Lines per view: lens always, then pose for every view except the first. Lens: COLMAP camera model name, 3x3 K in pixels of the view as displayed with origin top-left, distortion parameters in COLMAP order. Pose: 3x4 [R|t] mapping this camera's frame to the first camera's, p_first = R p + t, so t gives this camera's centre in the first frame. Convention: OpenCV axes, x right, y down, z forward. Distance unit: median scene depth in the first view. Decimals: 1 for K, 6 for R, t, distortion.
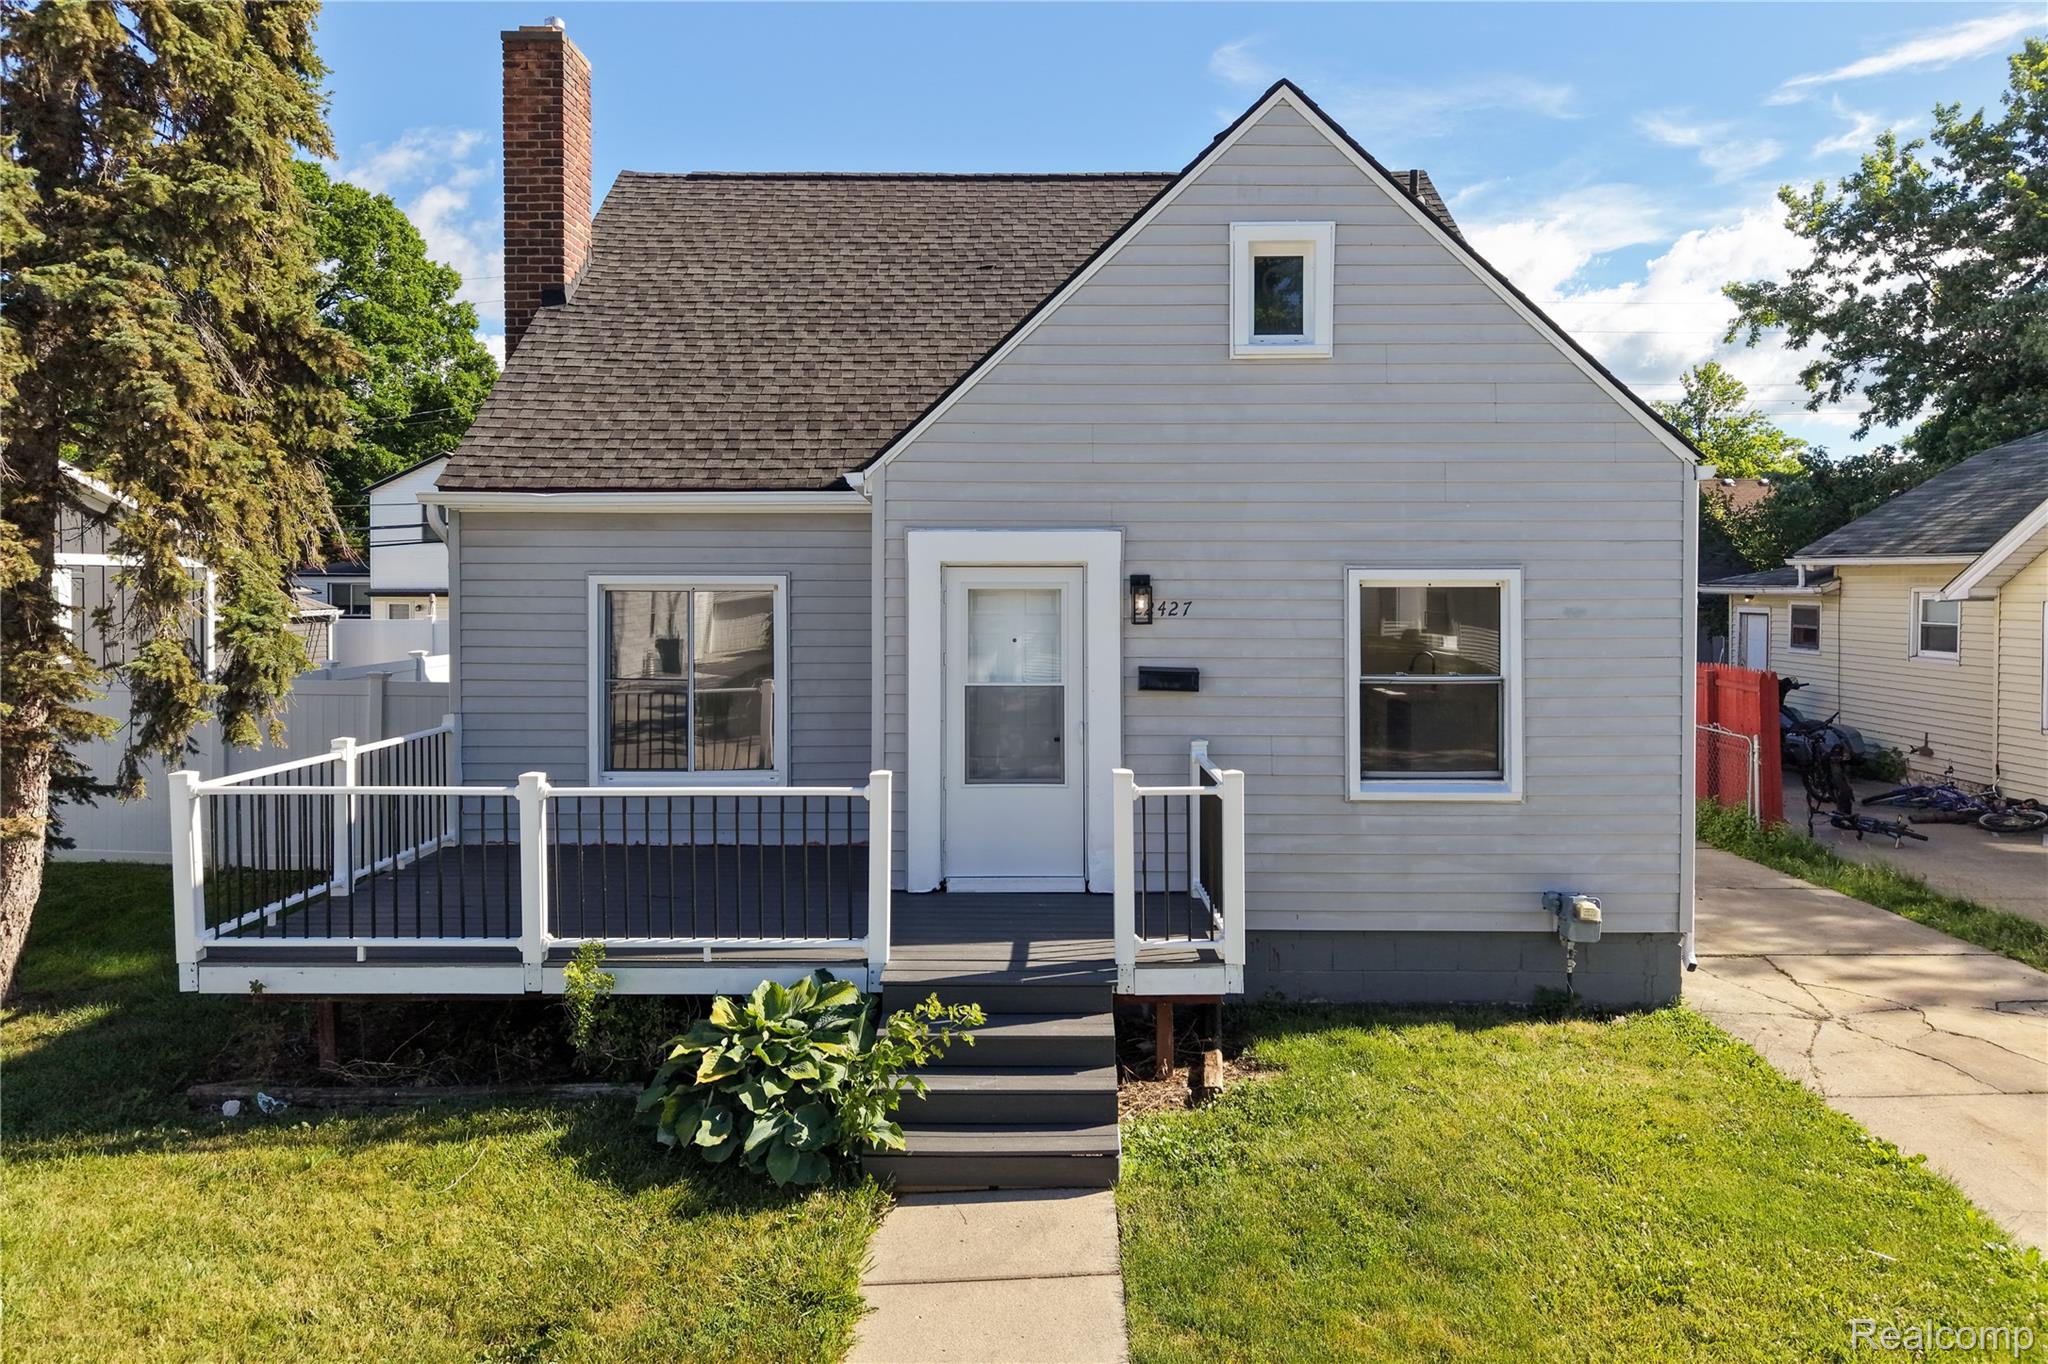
lens RADIAL K [[1425.1, 0, 1017.7], [0, 1425.1, 609.3], [0, 0, 1]] dist [0.007854, -0.002431]
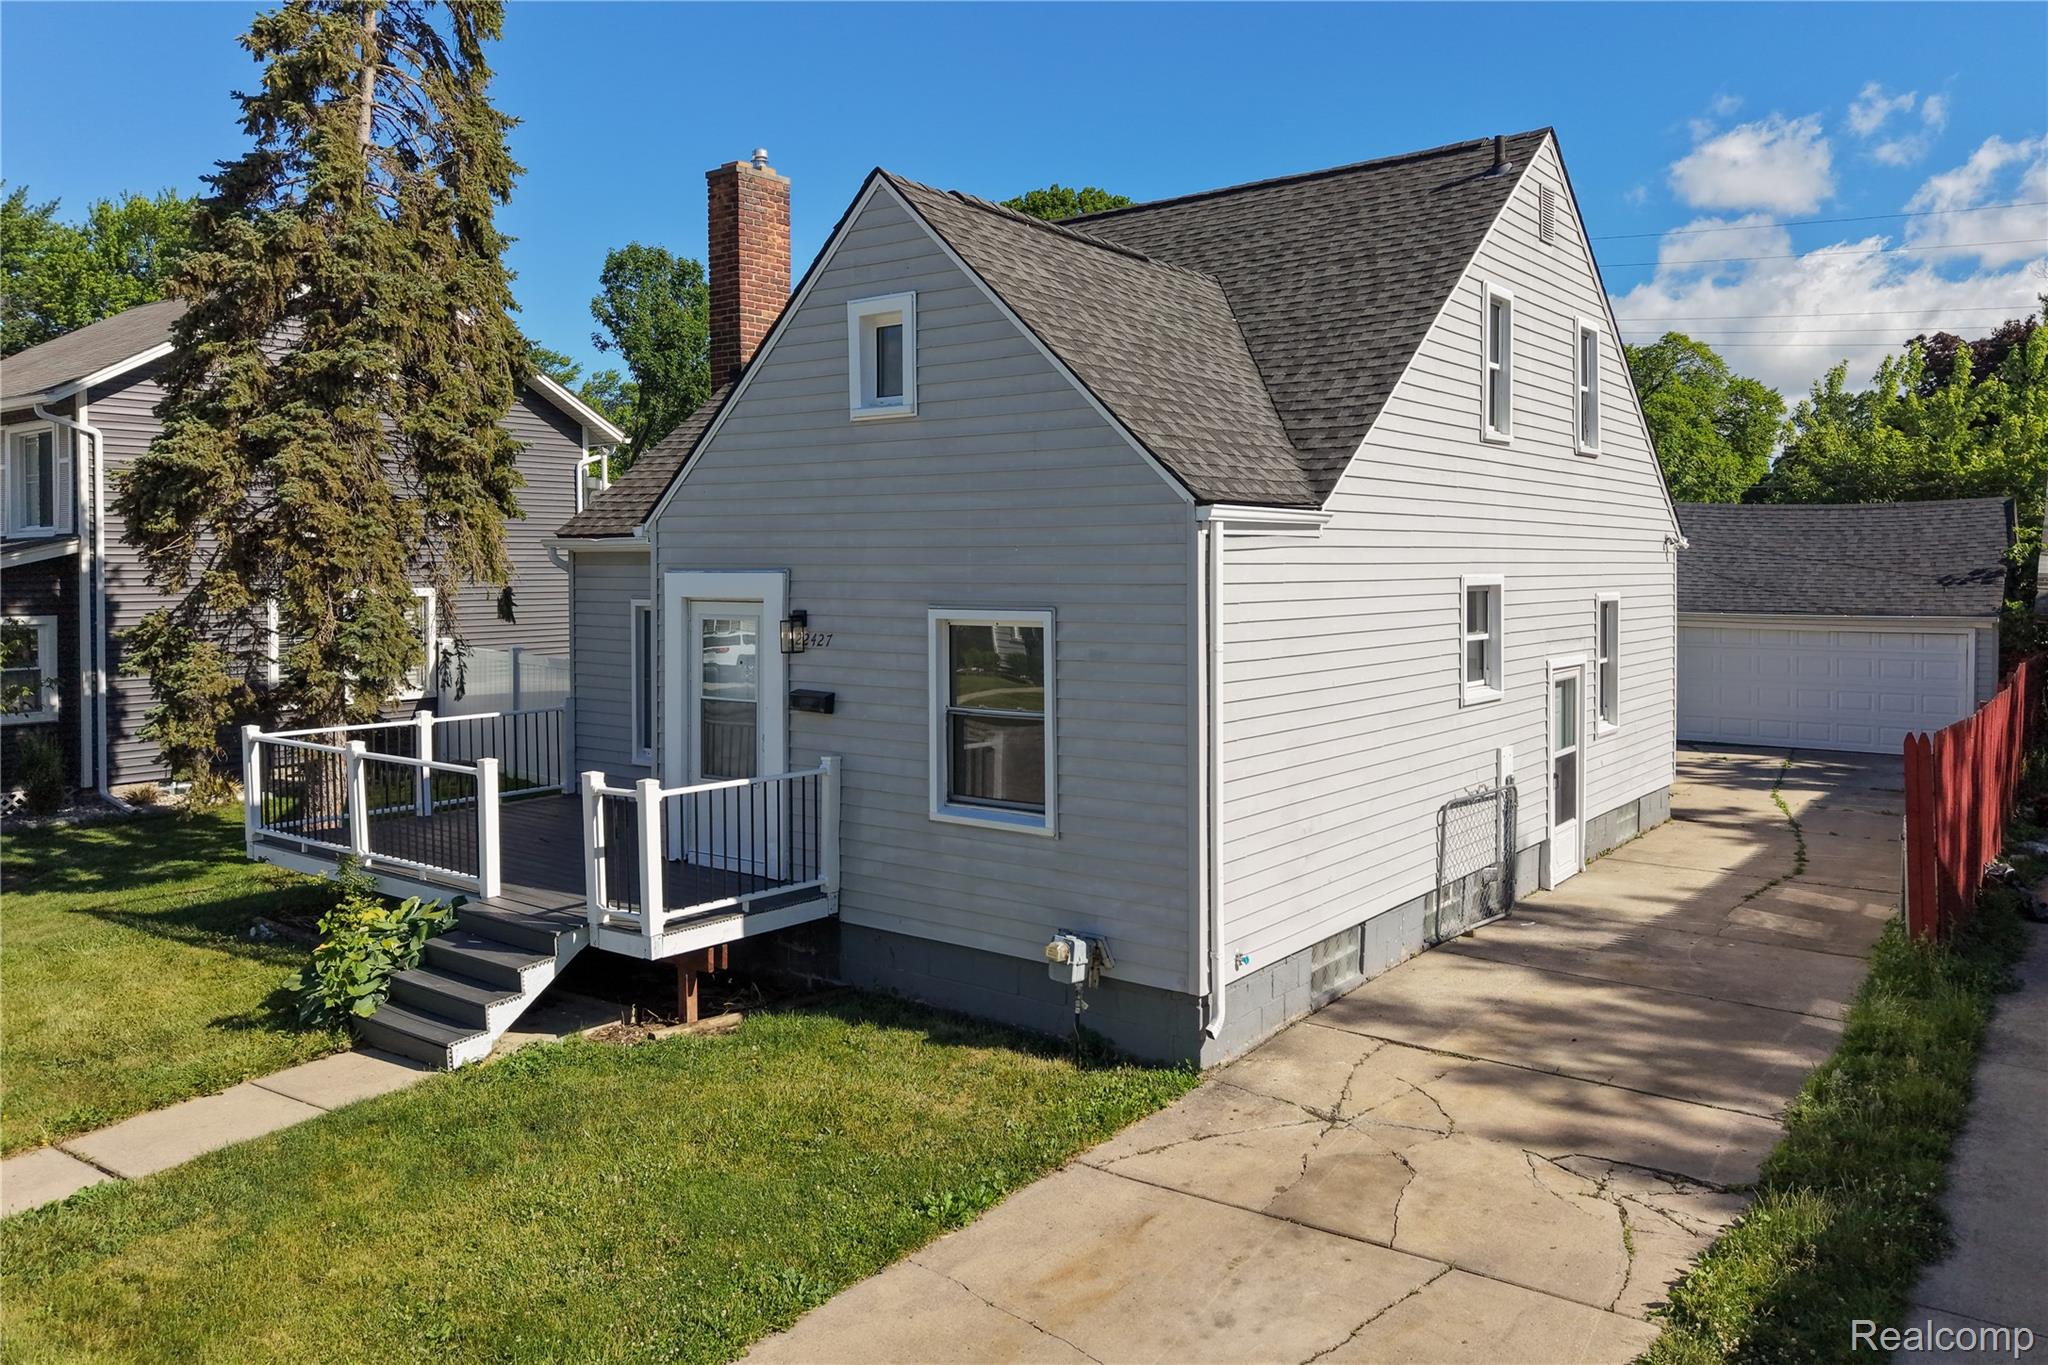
lens RADIAL K [[1495.3, 0, 1072.7], [0, 1495.3, 592.0], [0, 0, 1]] dist [-0.005465, -0.001672]
pose [[0.807693, 0.009158, -0.589532, 0.996943], [-0.010709, 0.999942, 0.000861, -0.042944], [0.589506, 0.005618, 0.807745, 0.141098]]
